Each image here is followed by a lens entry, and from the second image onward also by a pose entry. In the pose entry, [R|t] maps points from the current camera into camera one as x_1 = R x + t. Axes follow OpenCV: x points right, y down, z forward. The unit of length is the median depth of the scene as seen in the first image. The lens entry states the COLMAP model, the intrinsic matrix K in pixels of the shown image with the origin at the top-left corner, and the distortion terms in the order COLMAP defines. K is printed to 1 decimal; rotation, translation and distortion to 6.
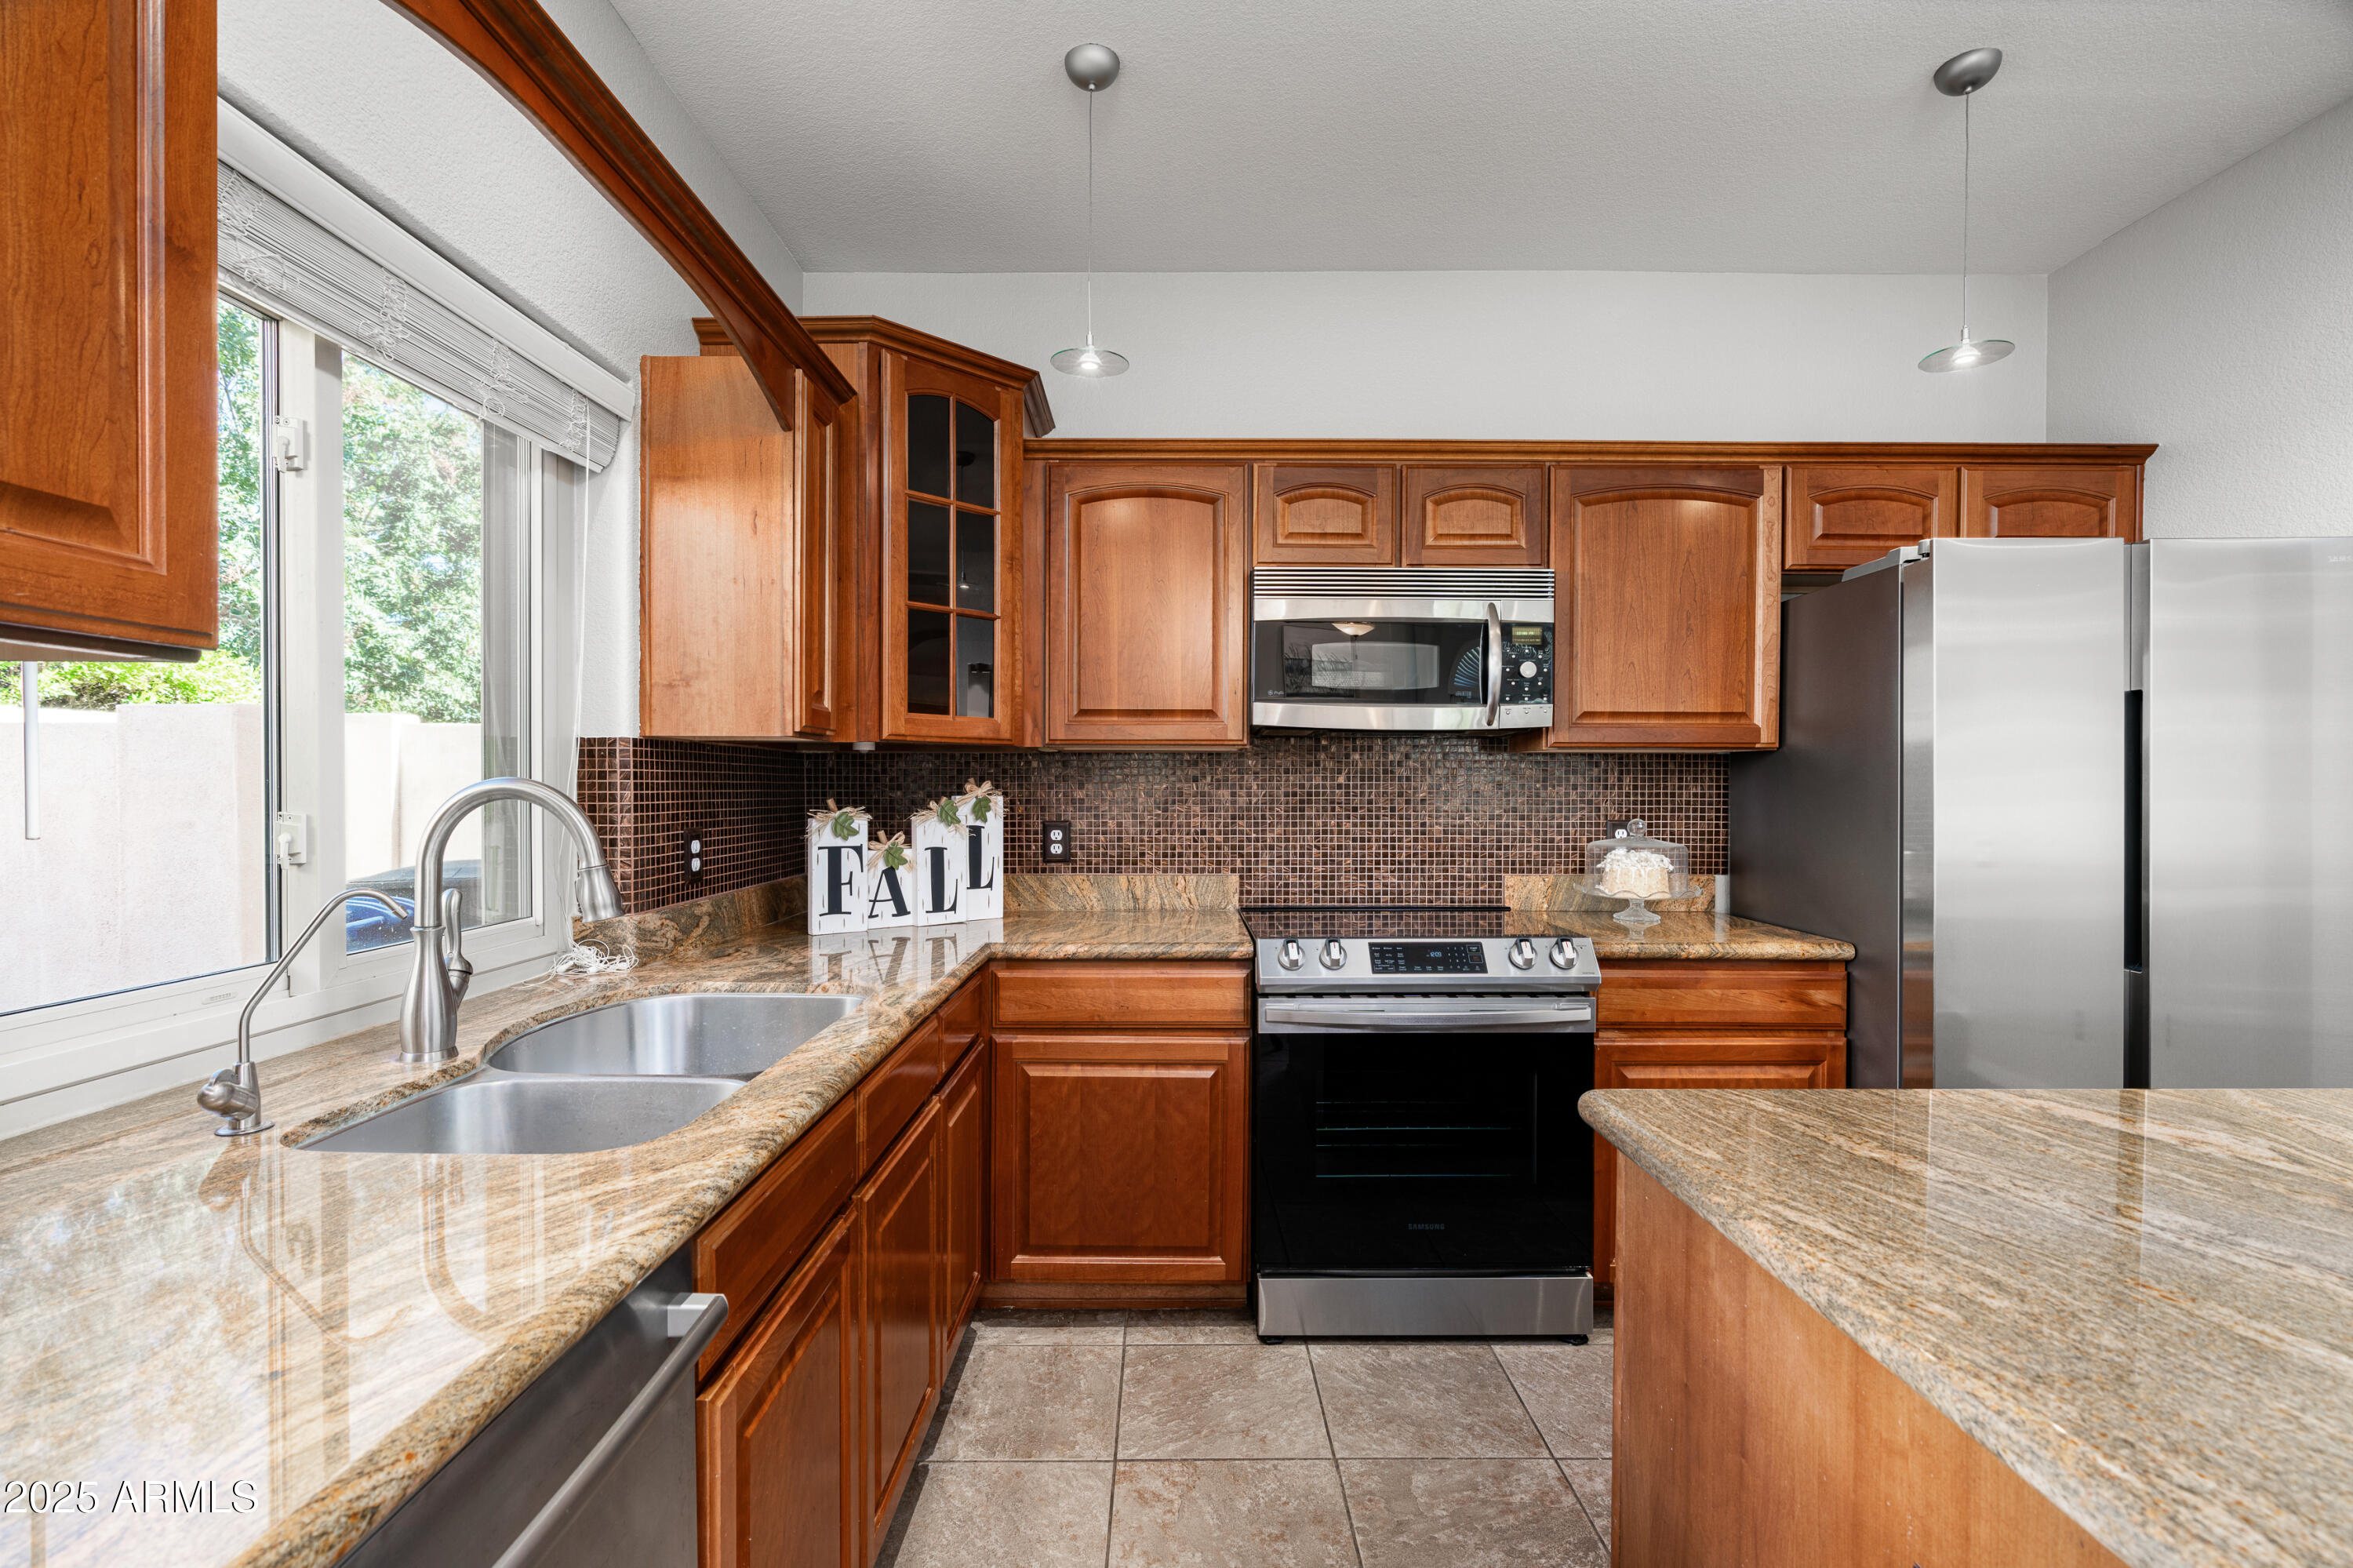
lens RADIAL K [[1071.3, 0, 1171.8], [0, 1071.3, 789.2], [0, 0, 1]] dist [-0.012805, 0.000045]
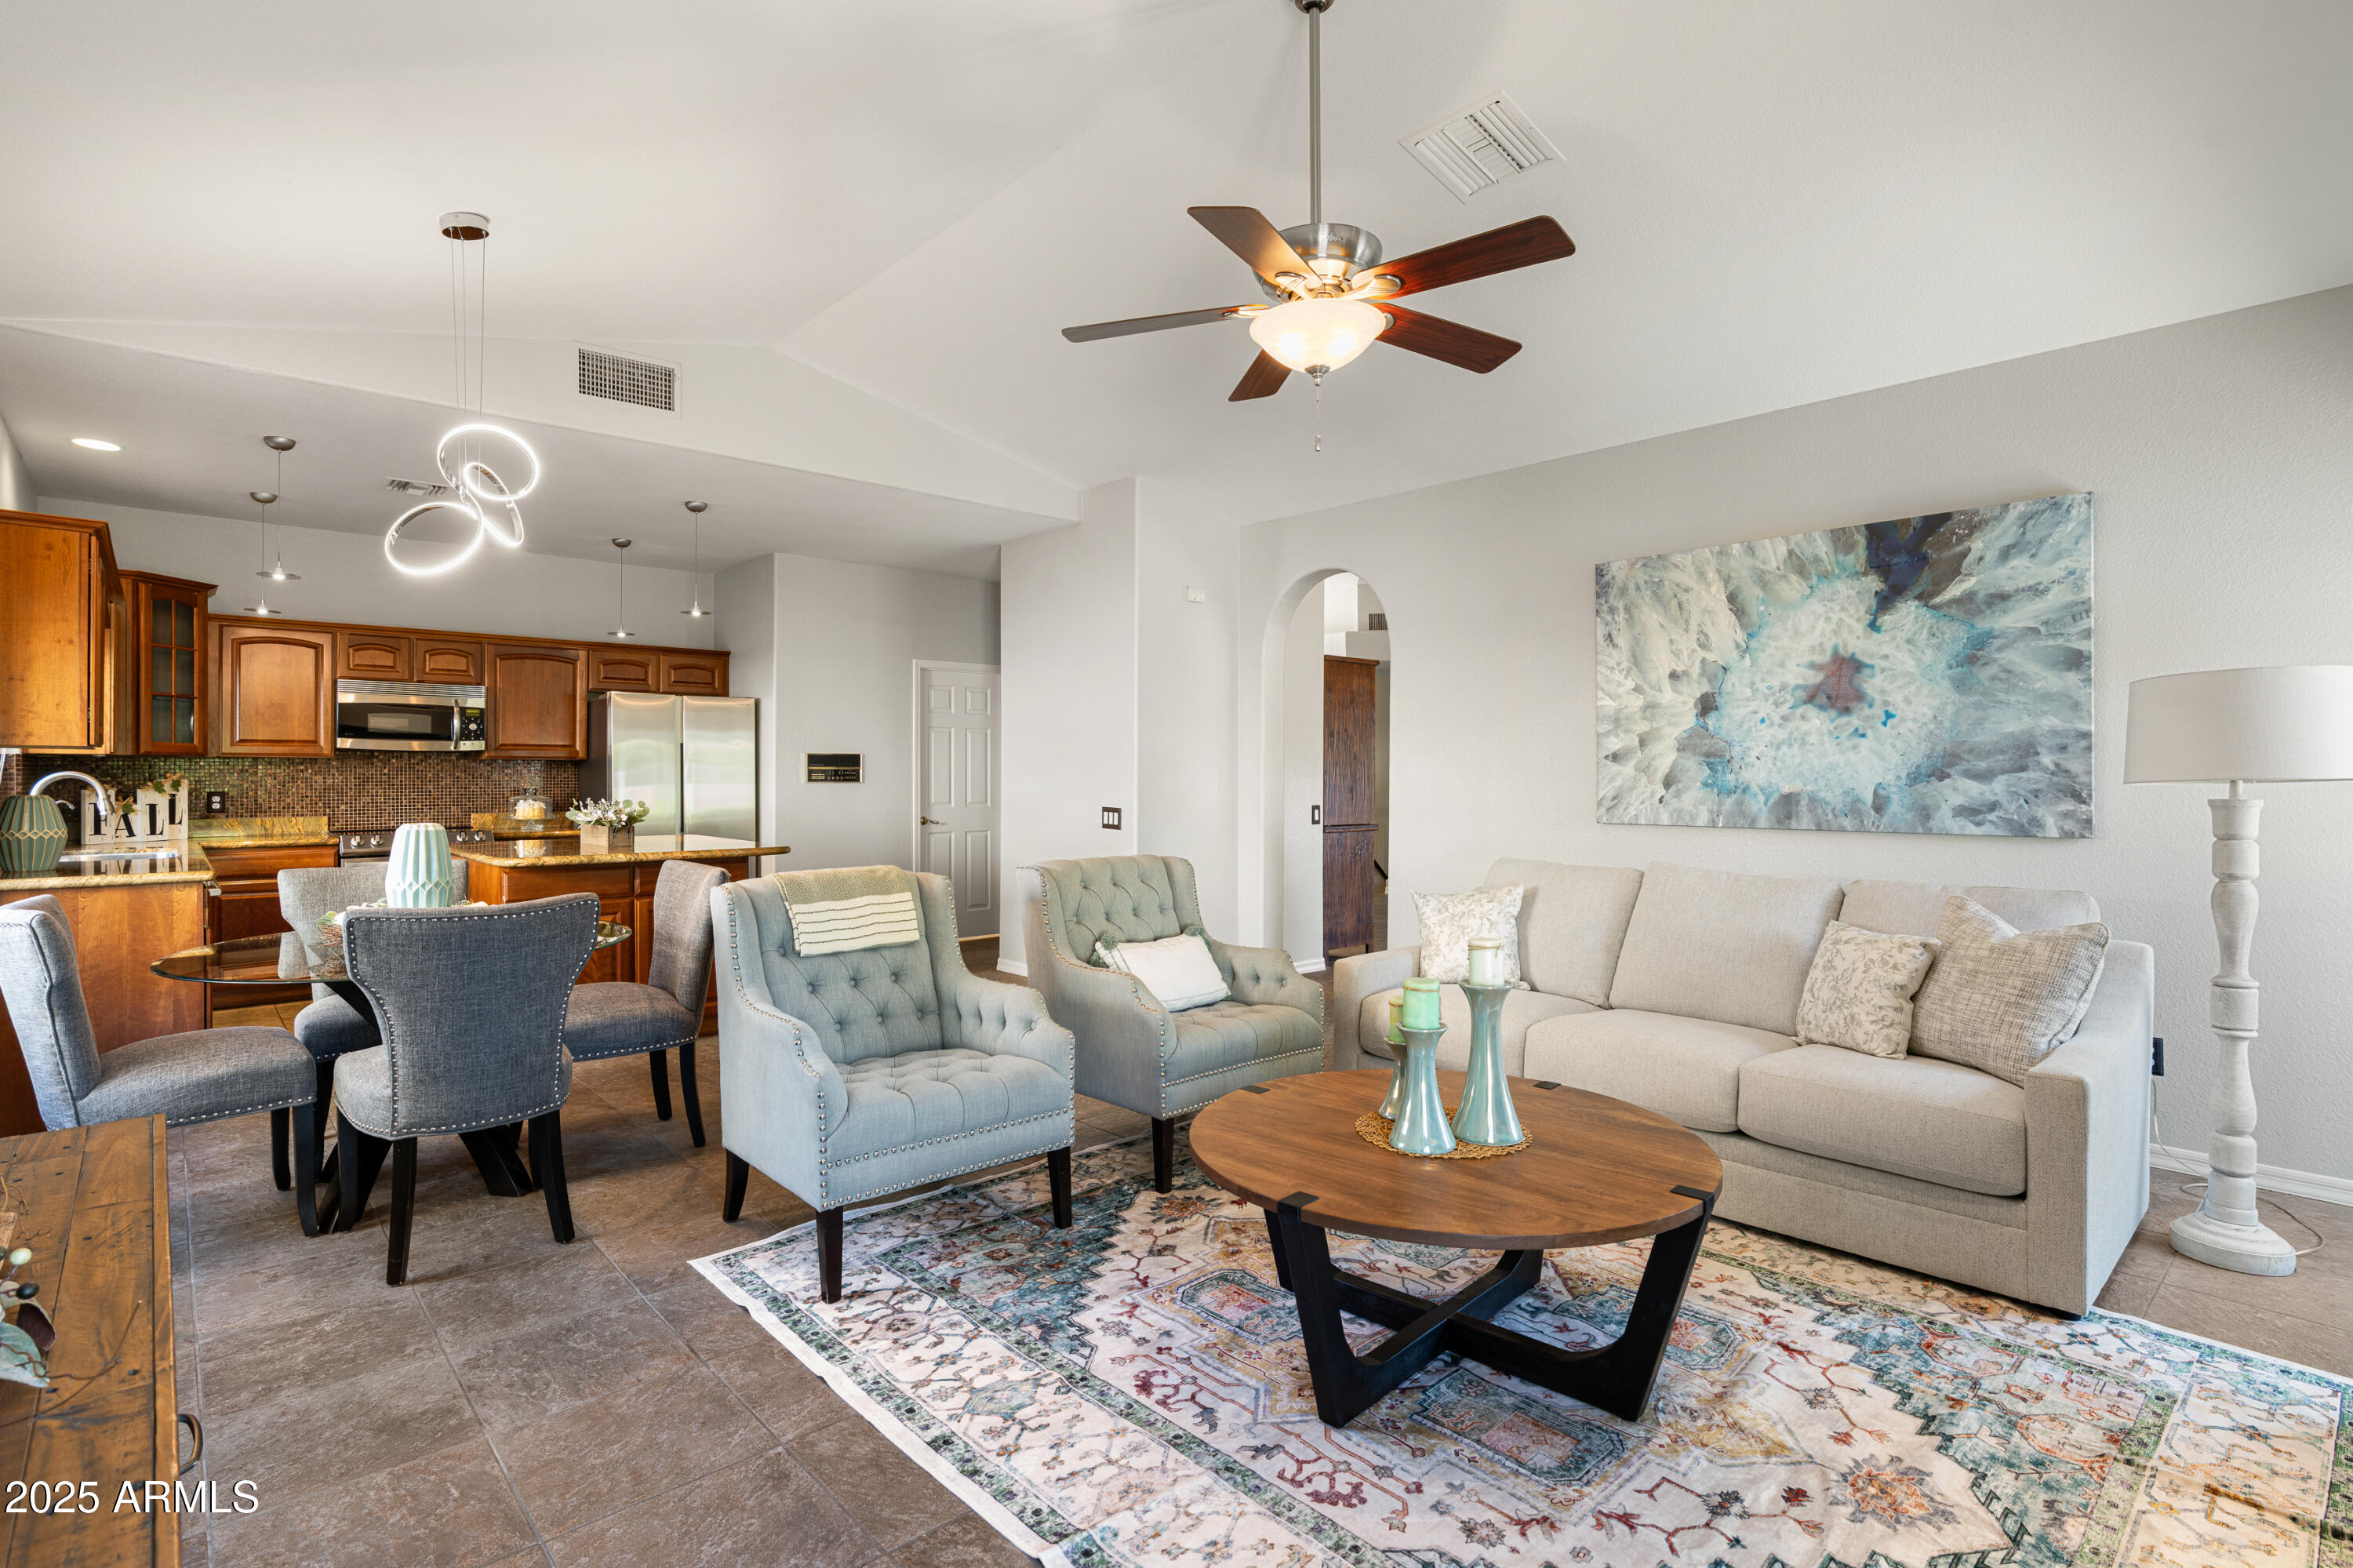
lens RADIAL K [[1180.1, 0, 1174.8], [0, 1180.1, 778.6], [0, 0, 1]] dist [-0.001919, -0.000282]
pose [[0.760539, -0.003674, 0.649282, -0.198481], [0.002754, 0.999993, 0.002434, 0.004973], [-0.649287, -0.000063, 0.760544, -2.080290]]
